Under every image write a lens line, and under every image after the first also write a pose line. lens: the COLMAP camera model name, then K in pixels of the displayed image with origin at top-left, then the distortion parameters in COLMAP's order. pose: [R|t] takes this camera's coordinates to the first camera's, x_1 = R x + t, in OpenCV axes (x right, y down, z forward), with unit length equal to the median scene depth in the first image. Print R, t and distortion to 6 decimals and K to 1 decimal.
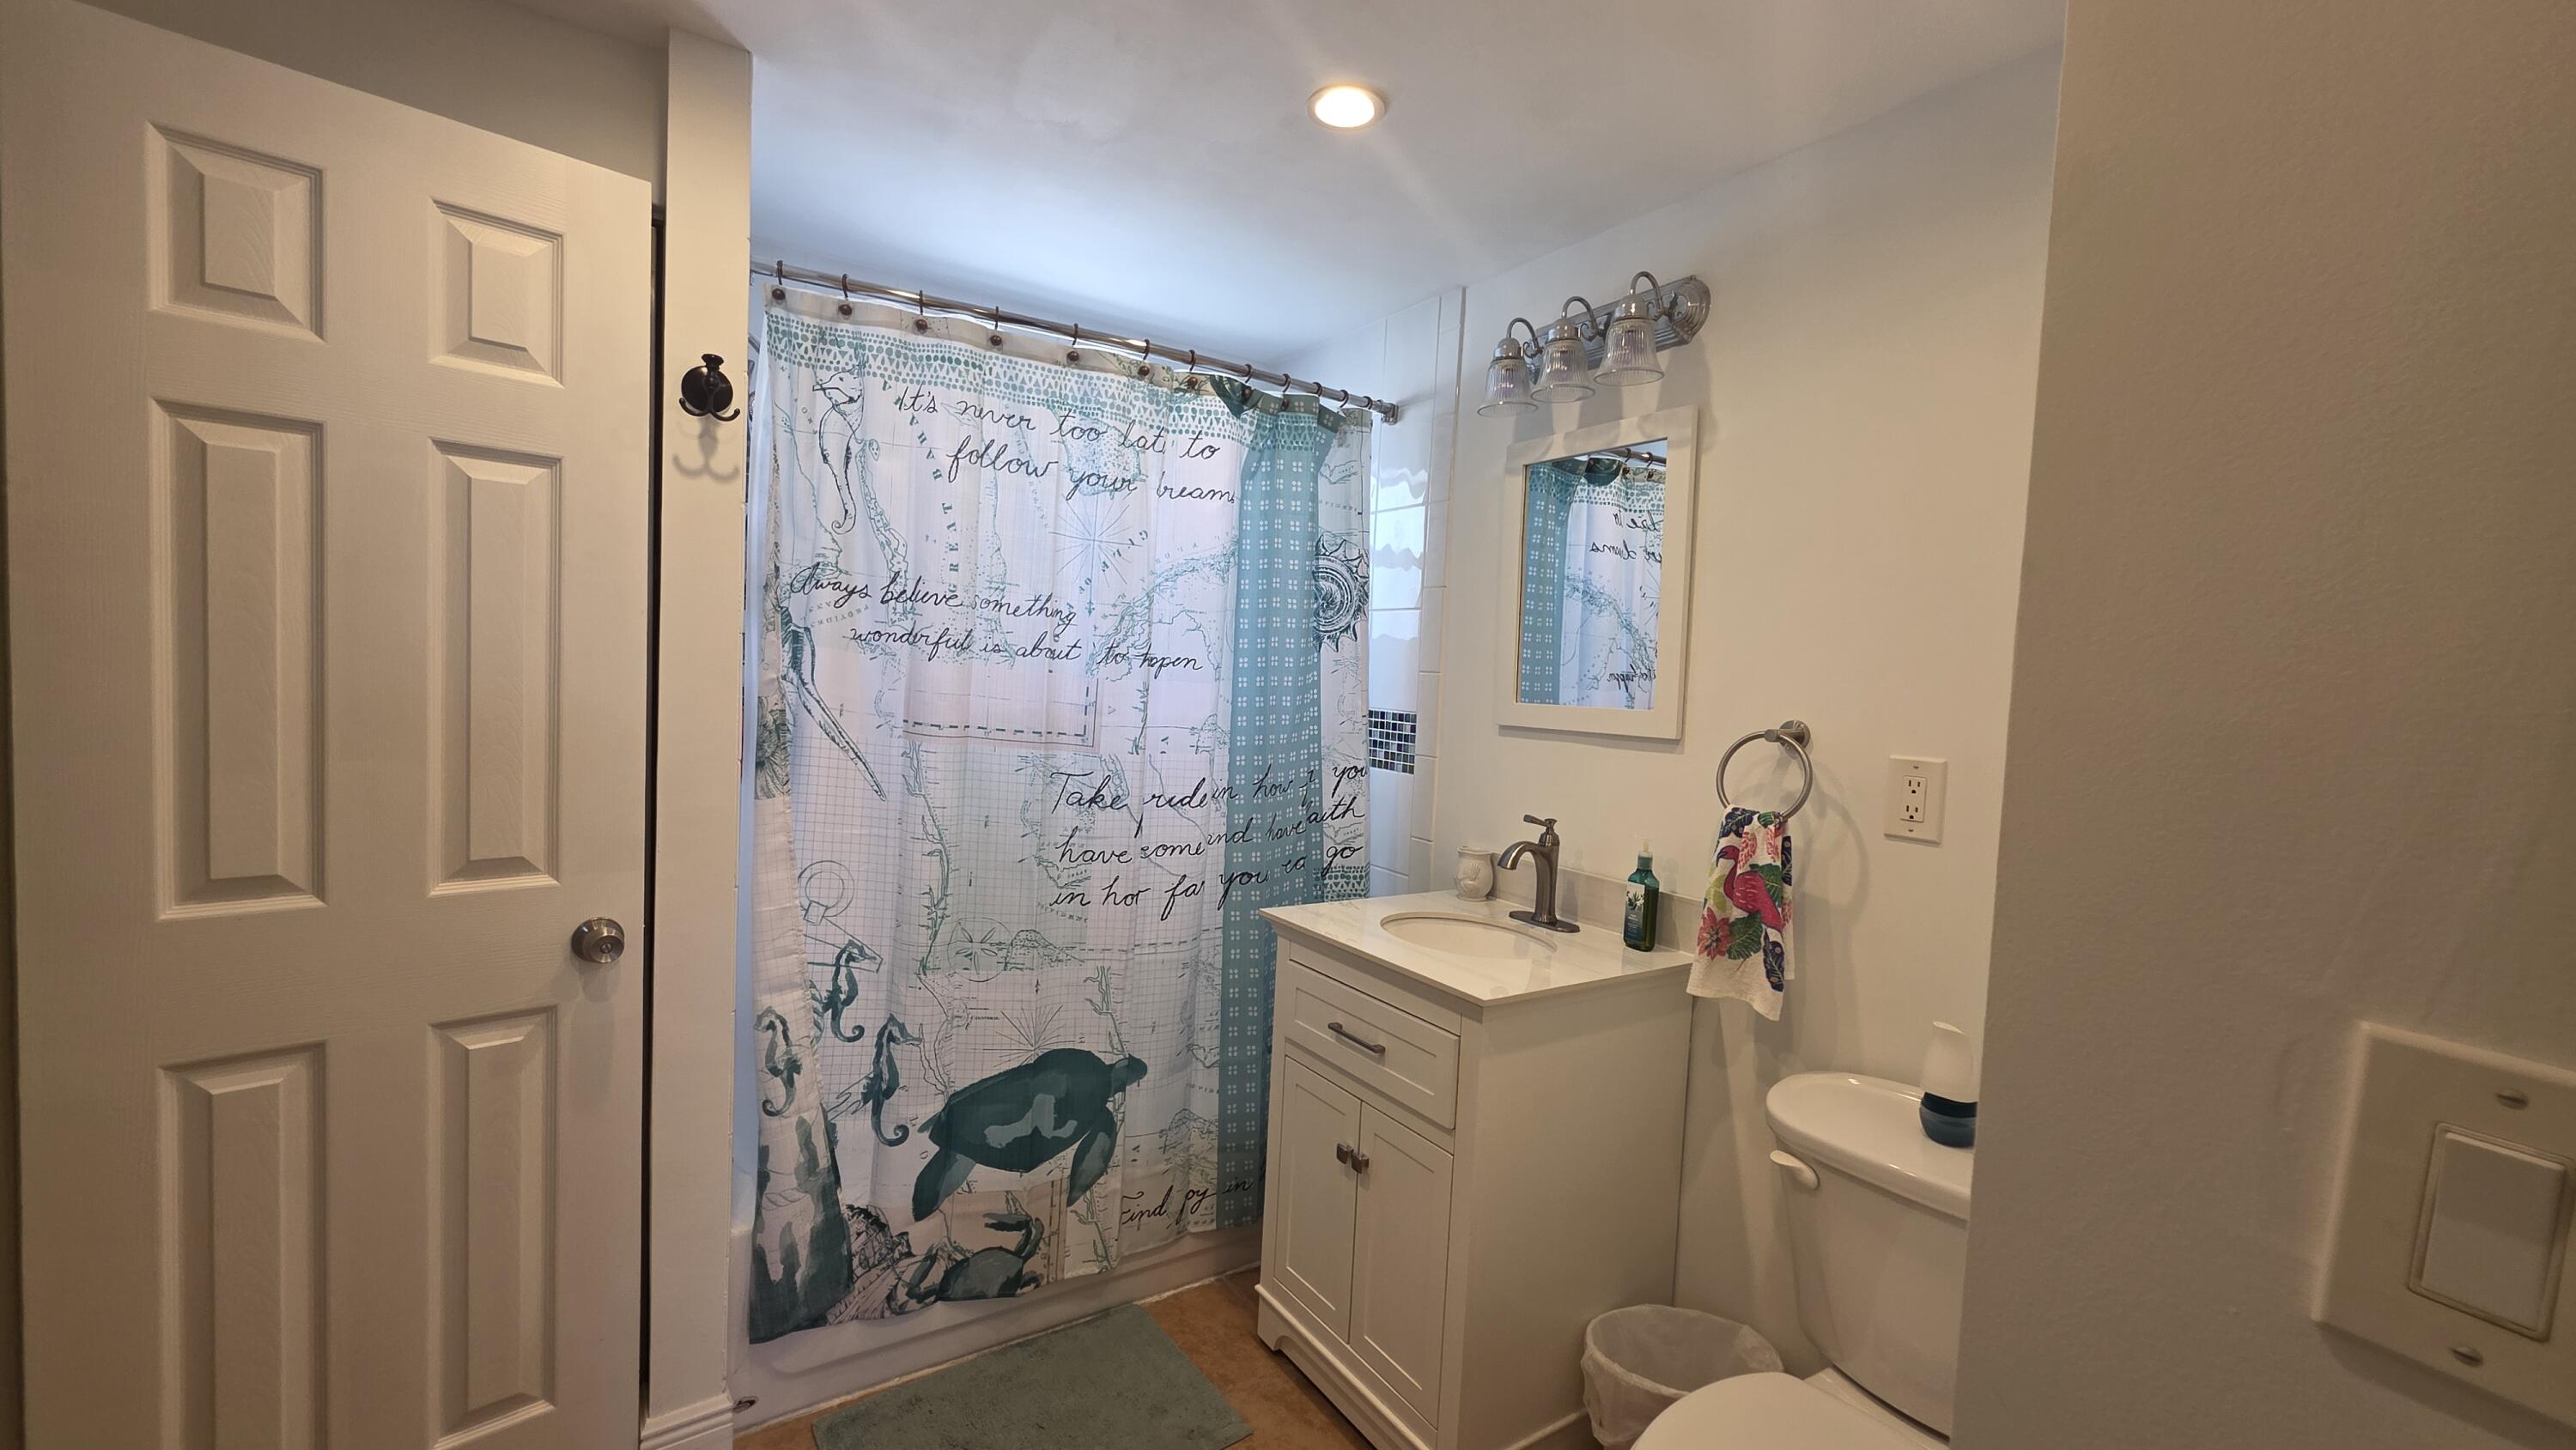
lens RADIAL K [[1034.1, 0, 1279.0], [0, 1034.1, 721.3], [0, 0, 1]] dist [0.000770, -0.000041]
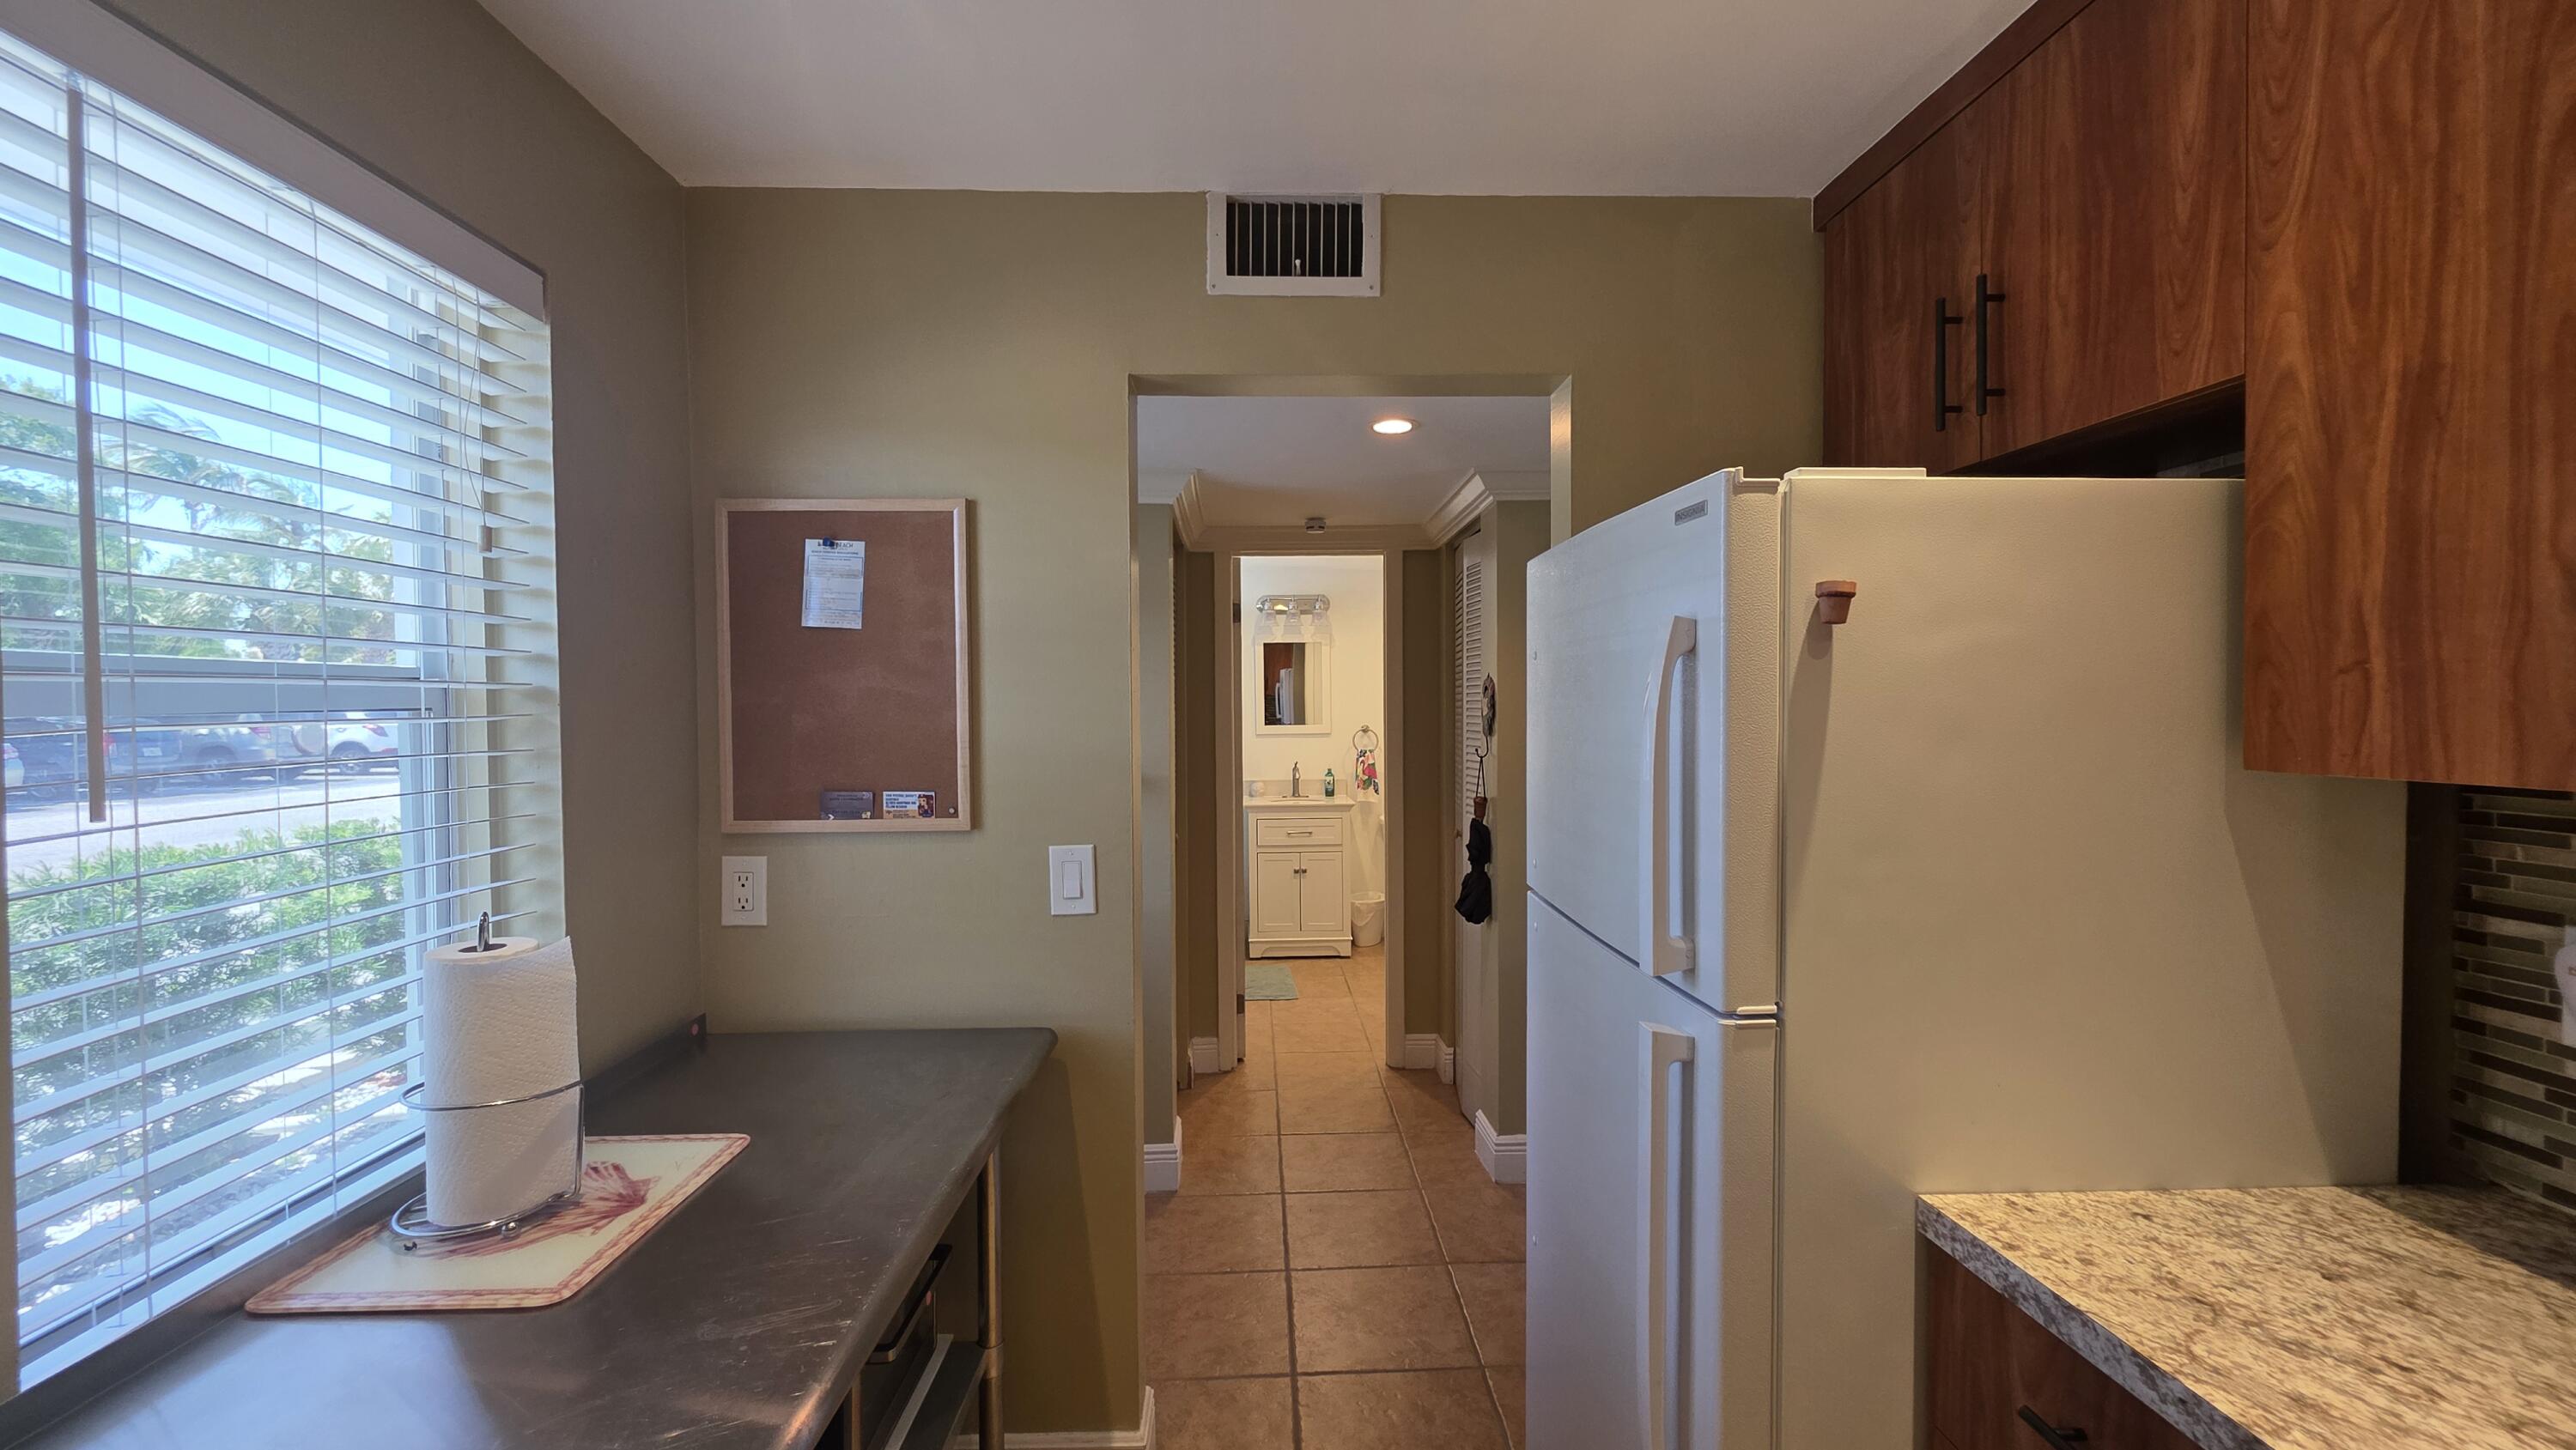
lens RADIAL K [[1034.1, 0, 1294.5], [0, 1034.1, 729.1], [0, 0, 1]] dist [0.000770, -0.000041]
pose [[0.496489, -0.066059, 0.865526, -2.829945], [0.070061, 0.996897, 0.035896, -0.135816], [-0.865211, 0.042817, 0.499576, -0.627496]]
